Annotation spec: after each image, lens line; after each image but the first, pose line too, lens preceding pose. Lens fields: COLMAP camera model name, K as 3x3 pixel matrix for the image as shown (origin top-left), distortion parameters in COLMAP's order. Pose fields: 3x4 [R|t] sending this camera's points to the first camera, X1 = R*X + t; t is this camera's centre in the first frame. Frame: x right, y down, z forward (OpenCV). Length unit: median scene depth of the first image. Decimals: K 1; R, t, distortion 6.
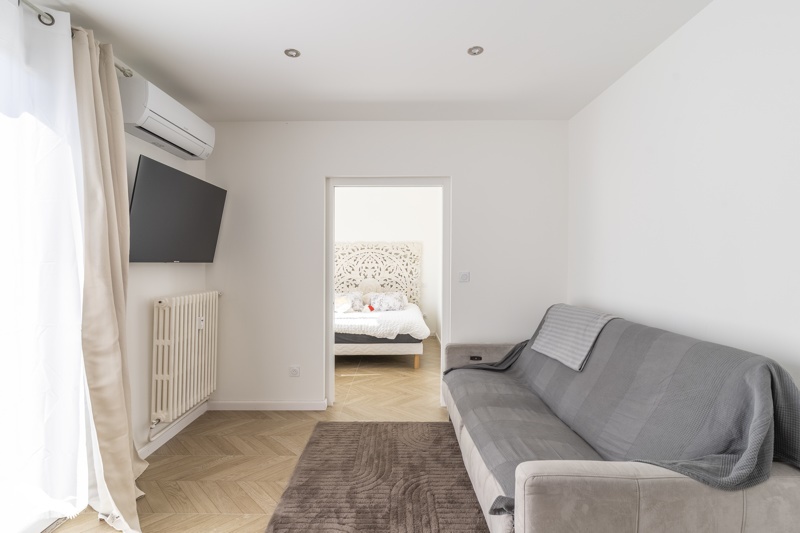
lens RADIAL K [[384.5, 0, 390.4], [0, 384.5, 278.6], [0, 0, 1]] dist [-0.003065, 0.001521]
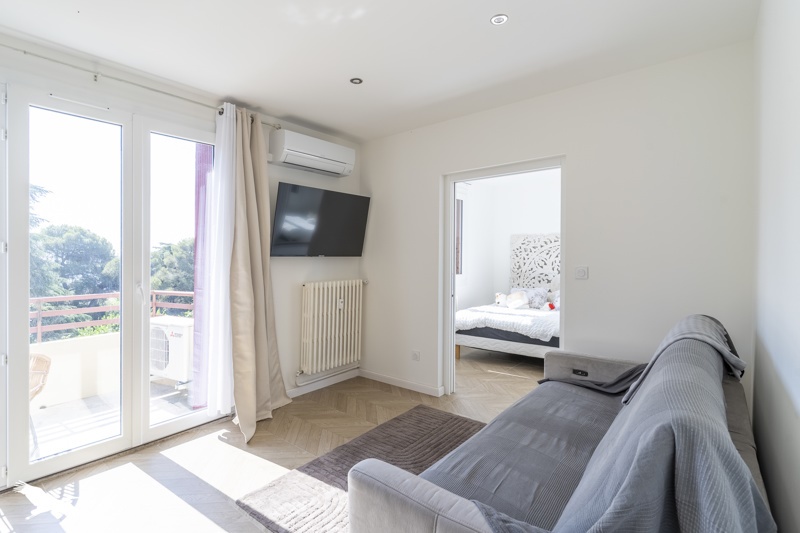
lens RADIAL K [[384.5, 0, 393.1], [0, 384.5, 267.0], [0, 0, 1]] dist [-0.003065, 0.001521]
pose [[0.778371, 0.015361, -0.627616, 0.226801], [-0.024124, 0.999694, -0.005452, -0.002006], [0.627340, 0.019384, 0.778504, 0.057978]]
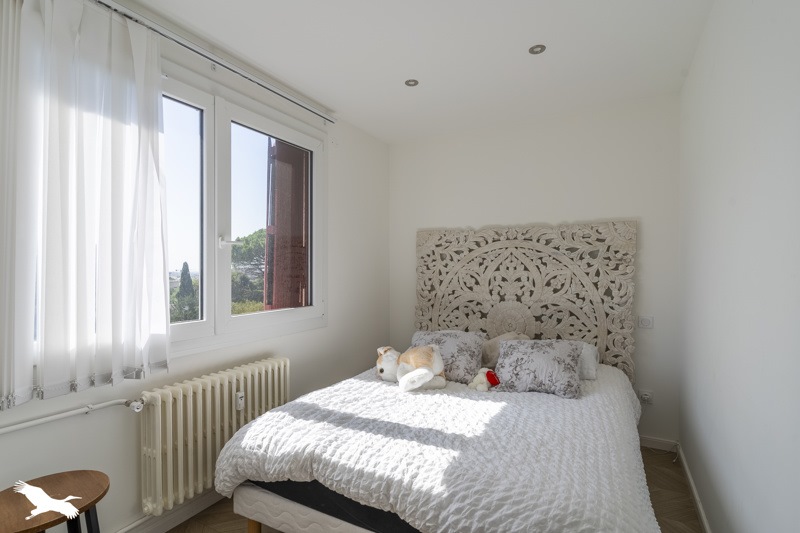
lens RADIAL K [[384.5, 0, 403.6], [0, 384.5, 268.7], [0, 0, 1]] dist [-0.003065, 0.001521]
pose [[0.887453, 0.001908, -0.460894, 0.055401], [-0.020874, 0.999132, -0.036056, -0.024456], [0.460425, 0.041619, 0.886722, 0.585607]]
